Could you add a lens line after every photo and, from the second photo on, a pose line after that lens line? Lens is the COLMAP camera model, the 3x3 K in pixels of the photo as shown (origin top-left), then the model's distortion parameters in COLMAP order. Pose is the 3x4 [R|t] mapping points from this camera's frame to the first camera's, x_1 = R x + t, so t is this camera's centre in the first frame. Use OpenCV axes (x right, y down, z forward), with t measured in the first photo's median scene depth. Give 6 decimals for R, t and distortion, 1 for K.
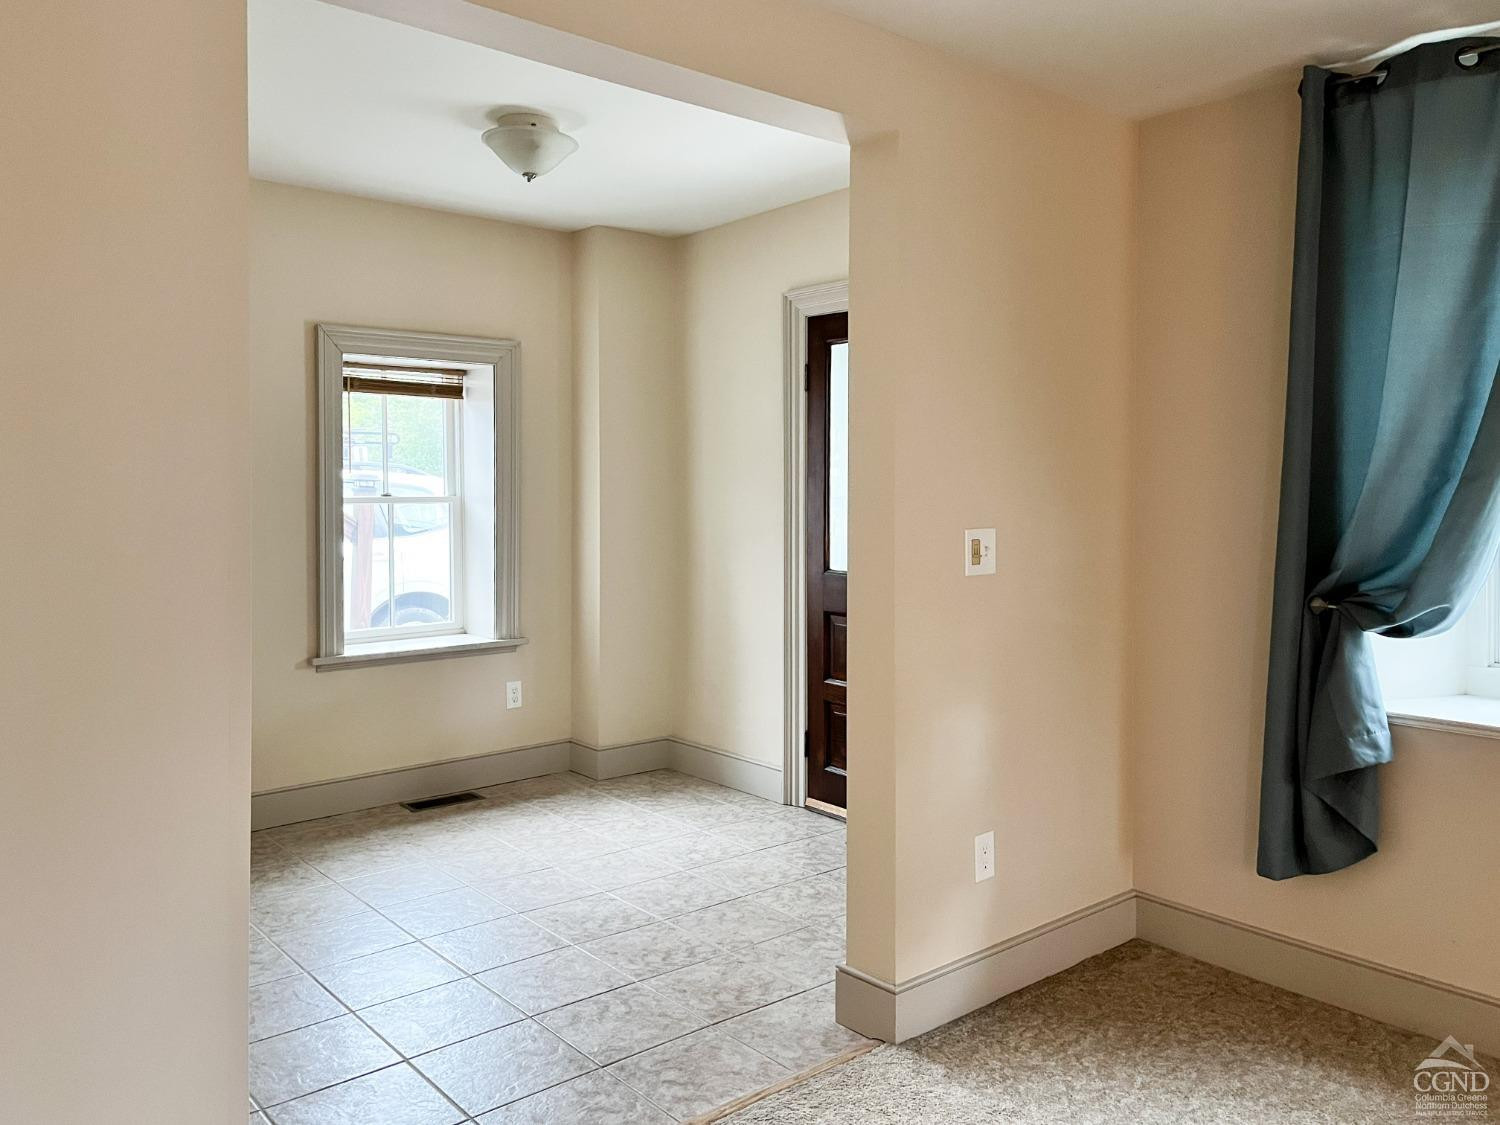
lens RADIAL K [[1161.7, 0, 751.5], [0, 1161.7, 547.5], [0, 0, 1]] dist [0.057187, -0.107342]
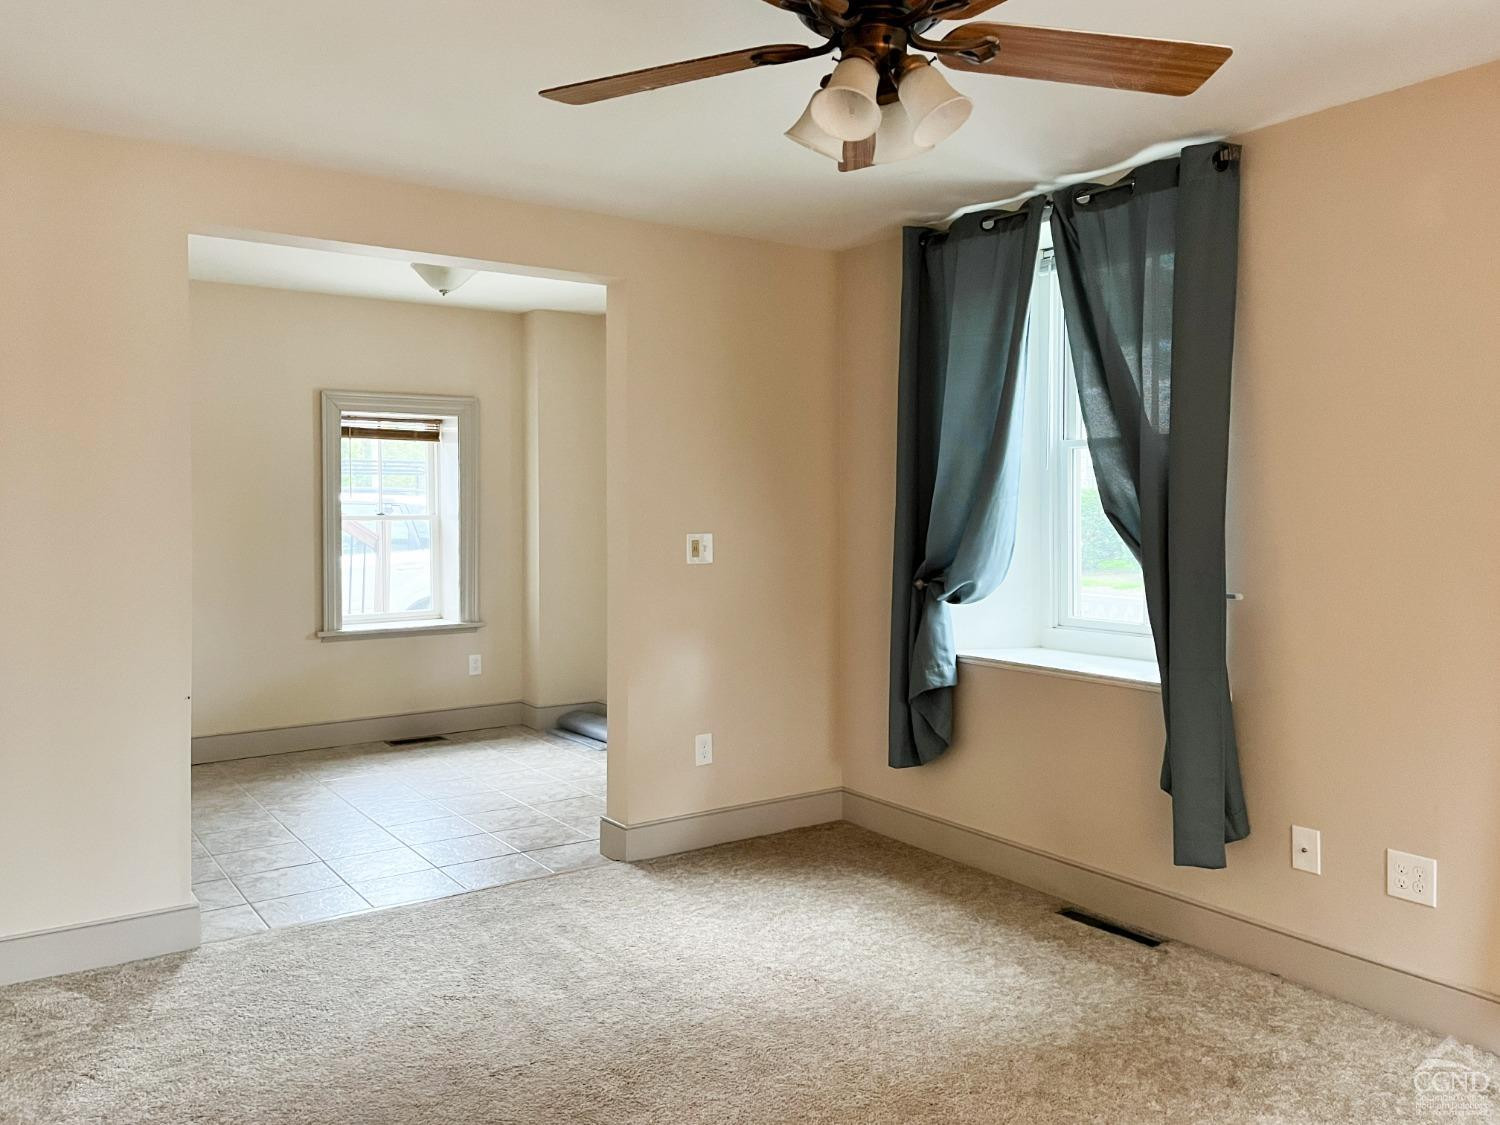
lens RADIAL K [[1155.4, 0, 750.0], [0, 1155.4, 562.5], [0, 0, 1]] dist [0.058781, -0.079365]
pose [[0.995659, 0.001323, -0.093068, 0.256057], [-0.001857, 0.999982, -0.005643, 0.019317], [0.093059, 0.005791, 0.995644, -0.315751]]
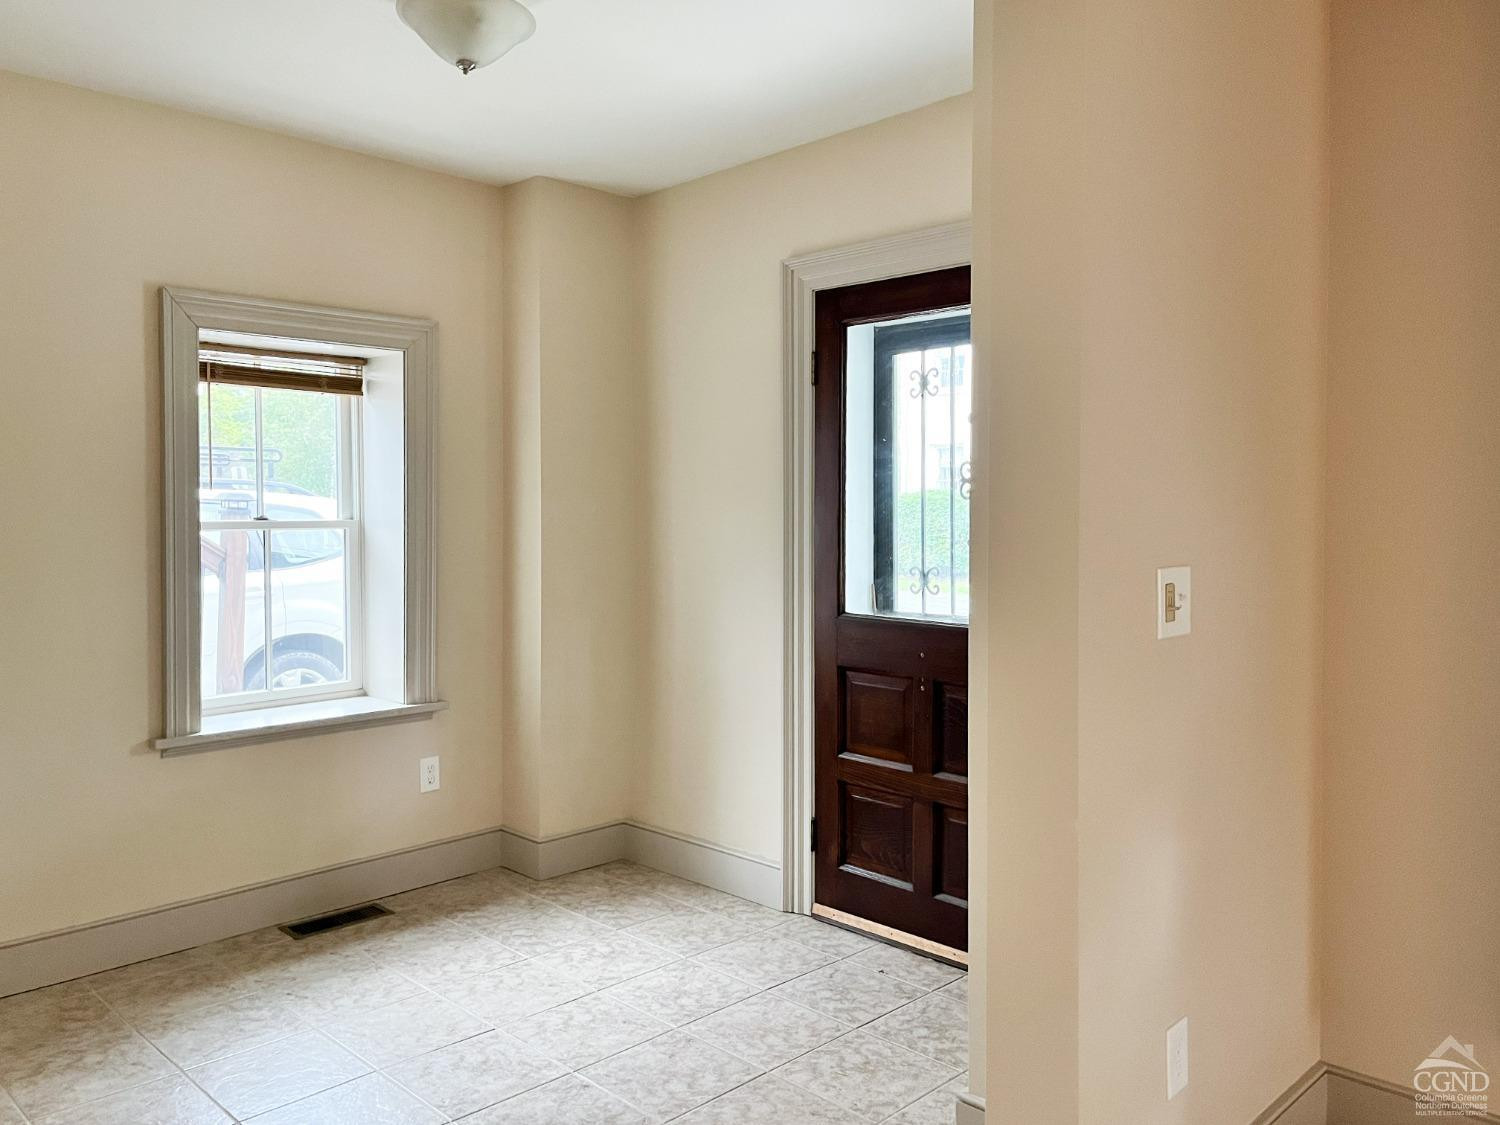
lens RADIAL K [[1155.4, 0, 750.0], [0, 1155.4, 562.5], [0, 0, 1]] dist [0.058781, -0.079365]
pose [[0.995963, -0.003408, 0.089696, -0.066538], [0.004135, 0.999960, -0.007921, -0.009297], [-0.089666, 0.008260, 0.995938, 0.228190]]
